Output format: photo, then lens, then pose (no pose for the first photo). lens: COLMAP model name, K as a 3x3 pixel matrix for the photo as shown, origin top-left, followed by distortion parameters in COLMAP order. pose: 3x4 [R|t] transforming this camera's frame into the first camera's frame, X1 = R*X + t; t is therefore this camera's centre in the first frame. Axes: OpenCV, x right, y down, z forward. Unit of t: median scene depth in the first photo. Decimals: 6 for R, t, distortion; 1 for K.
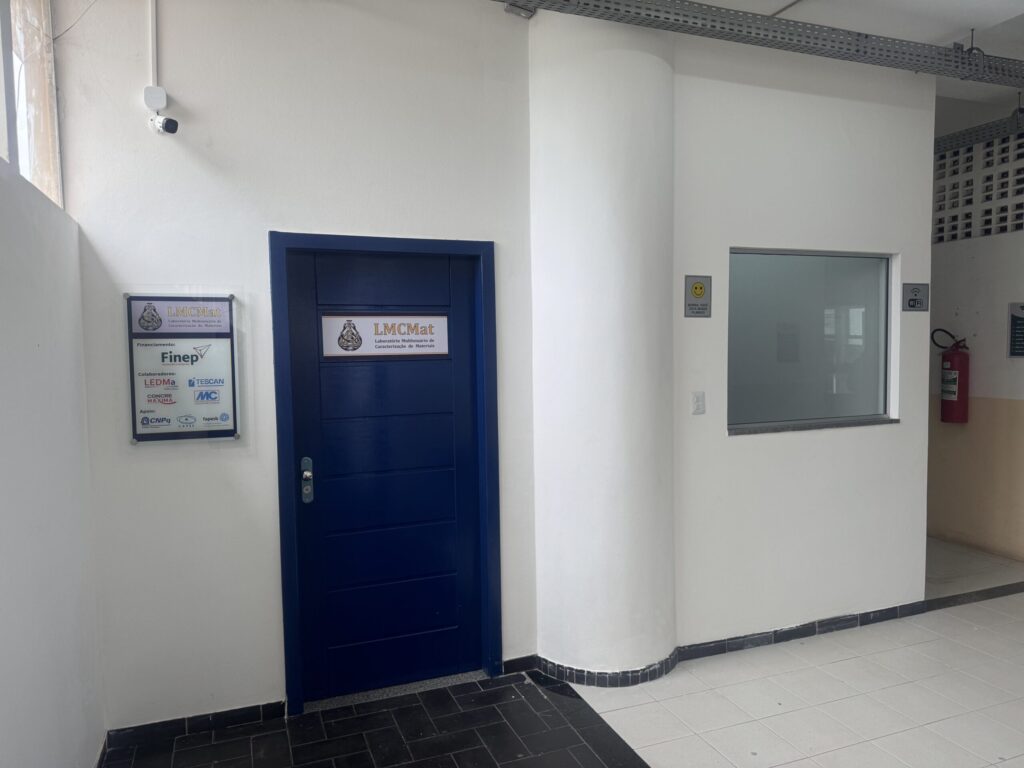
lens RADIAL K [[723.9, 0, 517.7], [0, 723.9, 389.5], [0, 0, 1]] dist [0.000788, -0.014616]
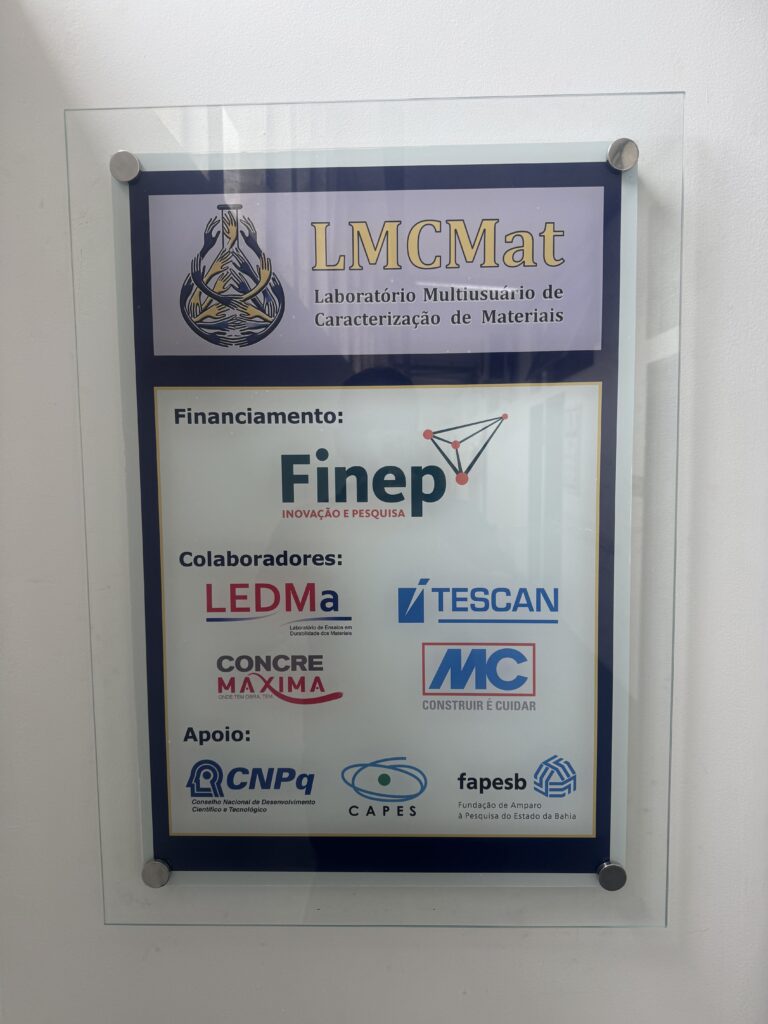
lens RADIAL K [[723.9, 0, 382.6], [0, 723.9, 511.7], [0, 0, 1]] dist [0.000788, -0.014616]
pose [[0.915773, 0.051115, -0.398431, -0.382287], [-0.025578, 0.997278, 0.069153, -0.049645], [0.400882, -0.053138, 0.914588, 0.820314]]
